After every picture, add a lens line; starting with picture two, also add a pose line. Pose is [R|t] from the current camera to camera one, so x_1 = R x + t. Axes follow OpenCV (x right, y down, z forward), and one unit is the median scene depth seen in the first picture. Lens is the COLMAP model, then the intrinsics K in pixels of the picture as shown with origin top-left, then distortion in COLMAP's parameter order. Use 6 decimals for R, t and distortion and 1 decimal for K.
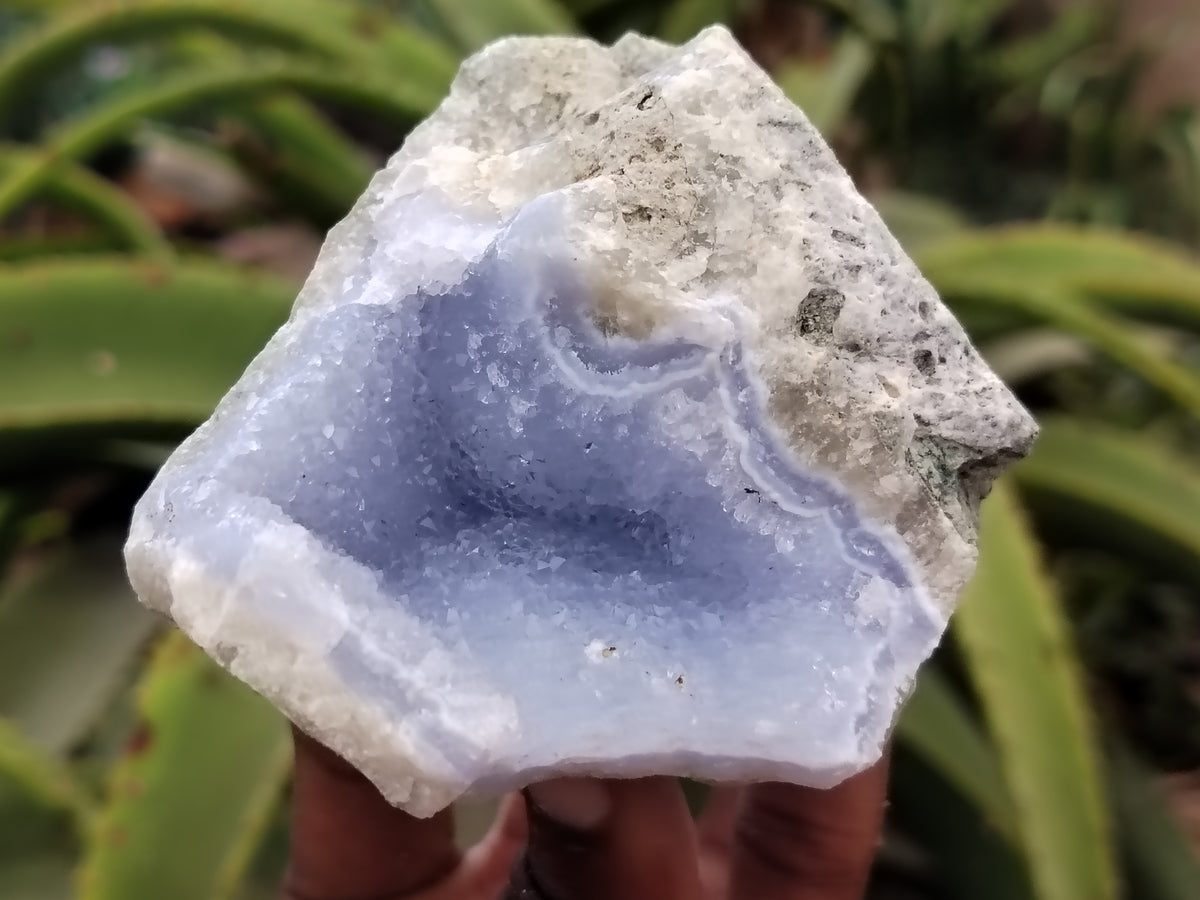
lens RADIAL K [[1722.1, 0, 612.5], [0, 1722.1, 448.4], [0, 0, 1]] dist [0.172023, -0.025322]
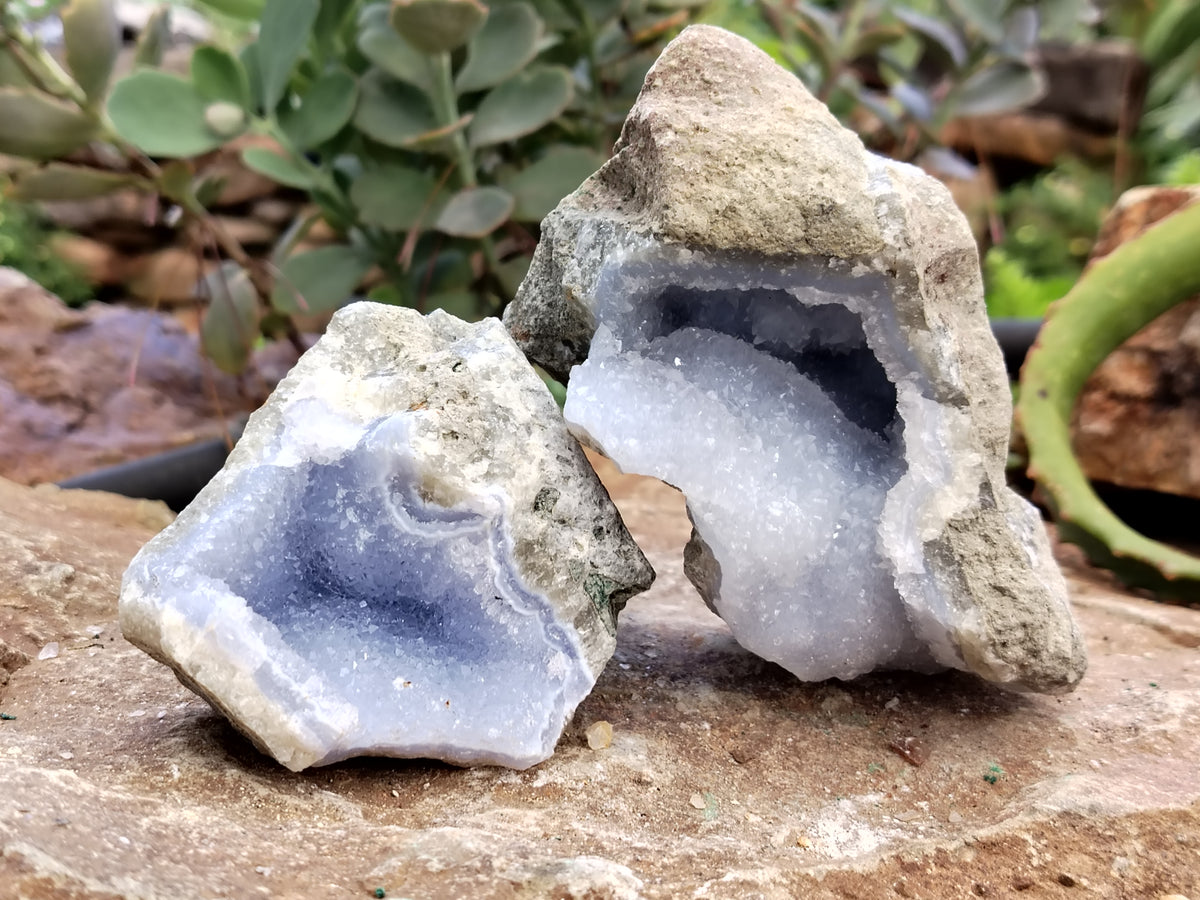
lens RADIAL K [[1722.1, 0, 612.5], [0, 1722.1, 448.4], [0, 0, 1]] dist [0.172023, -0.025322]
pose [[0.967746, 0.107937, 0.227634, -0.220090], [-0.101323, 0.994026, -0.040580, -0.066454], [-0.230654, 0.016206, 0.972901, -0.731095]]
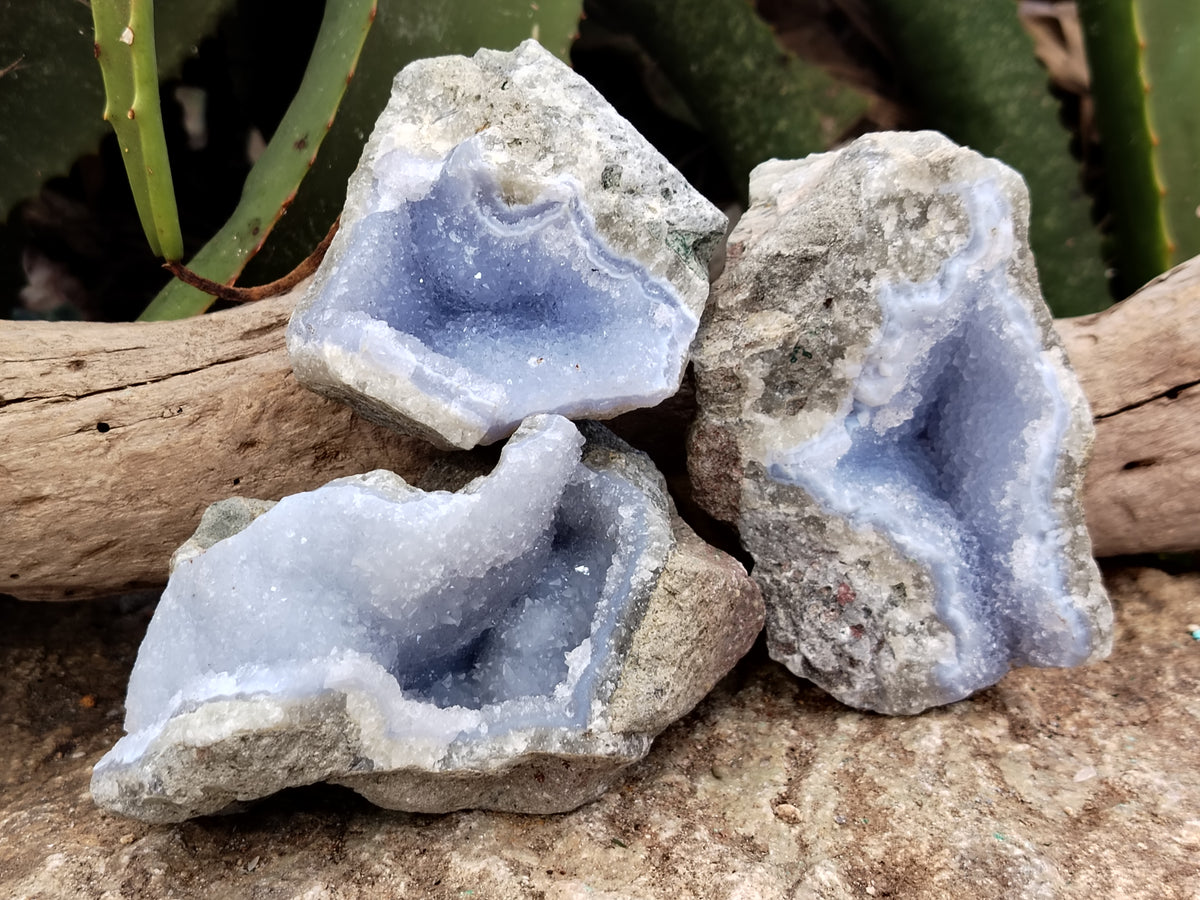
lens RADIAL K [[1722.1, 0, 612.5], [0, 1722.1, 448.4], [0, 0, 1]] dist [0.172023, -0.025322]
pose [[0.976129, -0.181153, 0.119812, -0.176551], [0.177010, 0.983205, 0.044450, 0.141884], [-0.125852, -0.022181, 0.991801, -0.999701]]
